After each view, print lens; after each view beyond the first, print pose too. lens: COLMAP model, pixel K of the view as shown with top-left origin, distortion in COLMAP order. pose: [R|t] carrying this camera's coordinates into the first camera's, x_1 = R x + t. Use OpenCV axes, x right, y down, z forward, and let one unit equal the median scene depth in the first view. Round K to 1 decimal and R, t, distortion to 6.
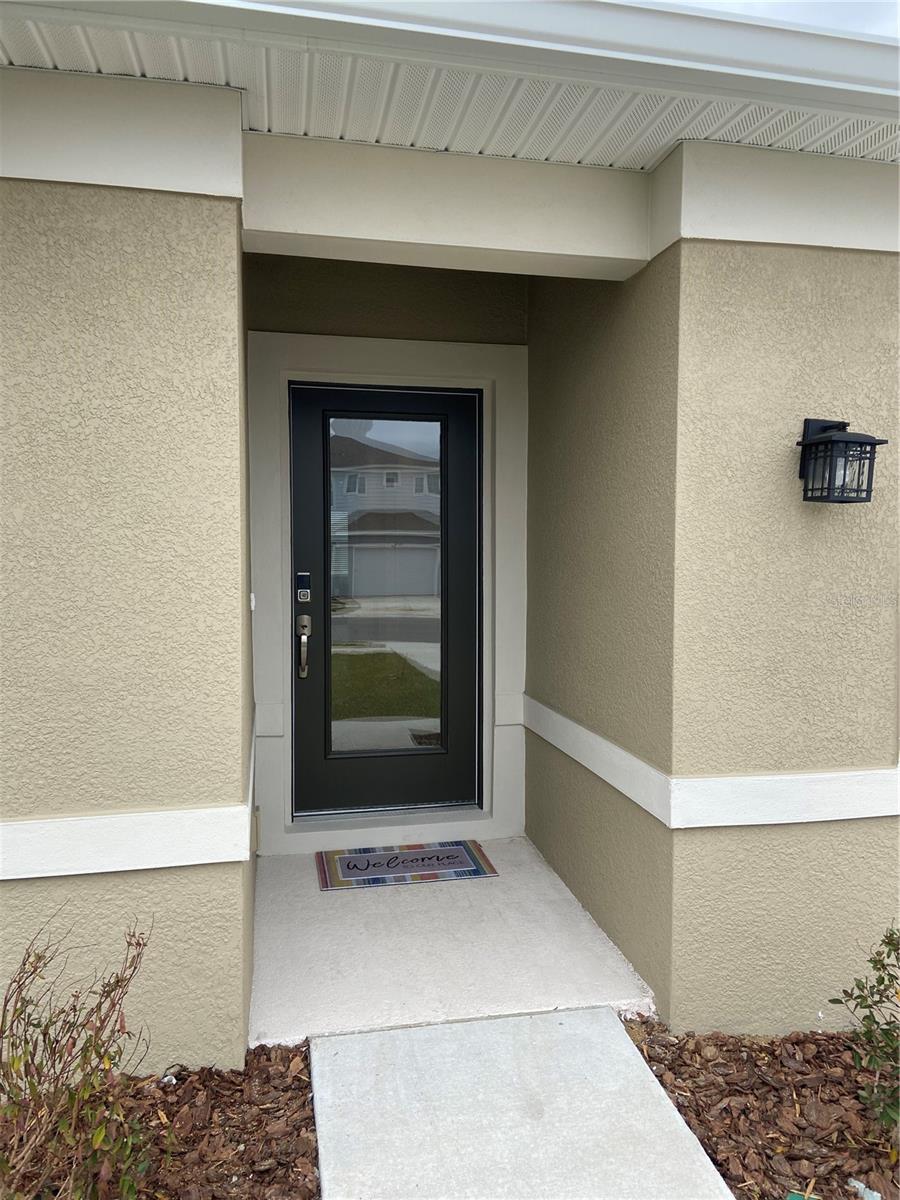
lens RADIAL K [[904.5, 0, 479.5], [0, 904.5, 591.2], [0, 0, 1]] dist [0.112206, -0.125962]
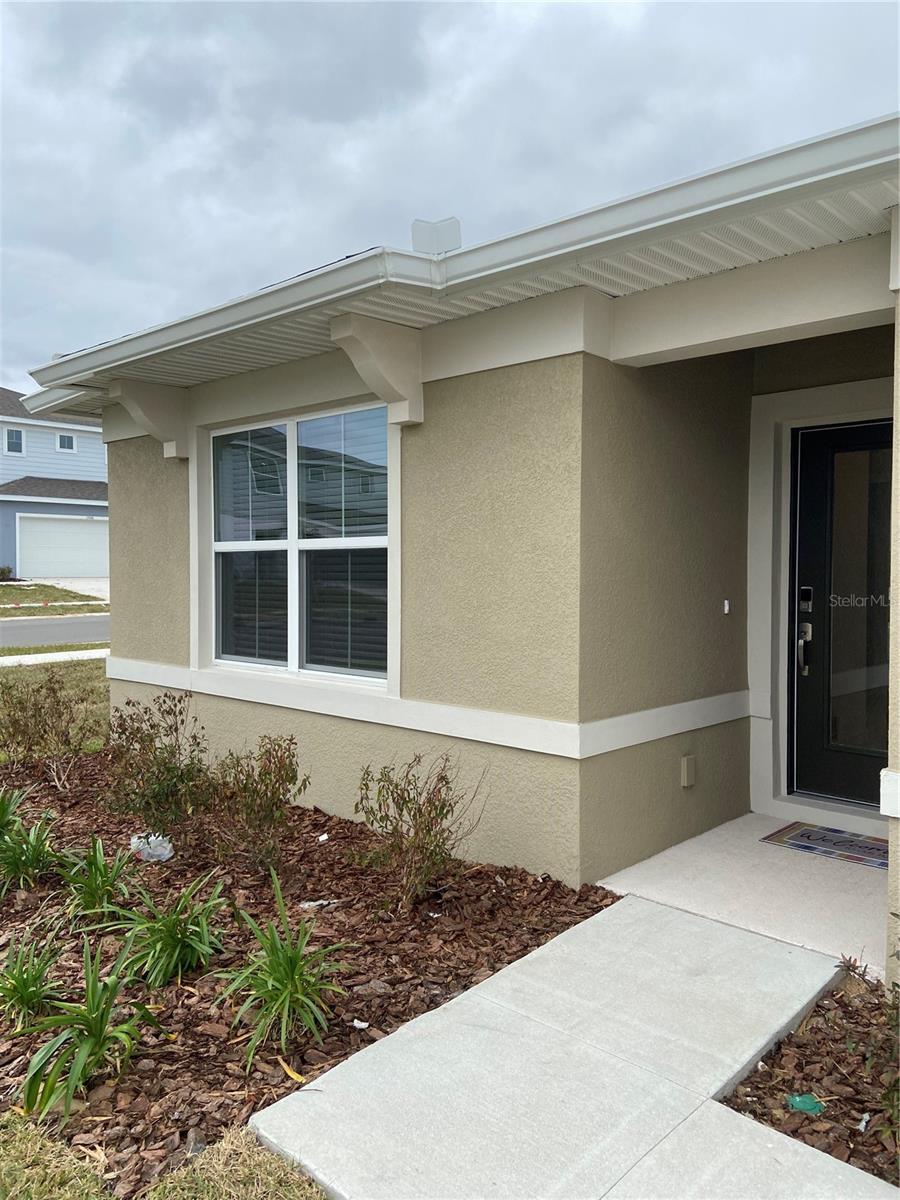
lens RADIAL K [[904.0, 0, 464.1], [0, 904.0, 594.1], [0, 0, 1]] dist [0.111808, -0.129861]
pose [[0.565961, 0.023507, -0.824097, 0.889002], [-0.042631, 0.999091, -0.000779, 0.014775], [0.823329, 0.035573, 0.566448, -0.069614]]
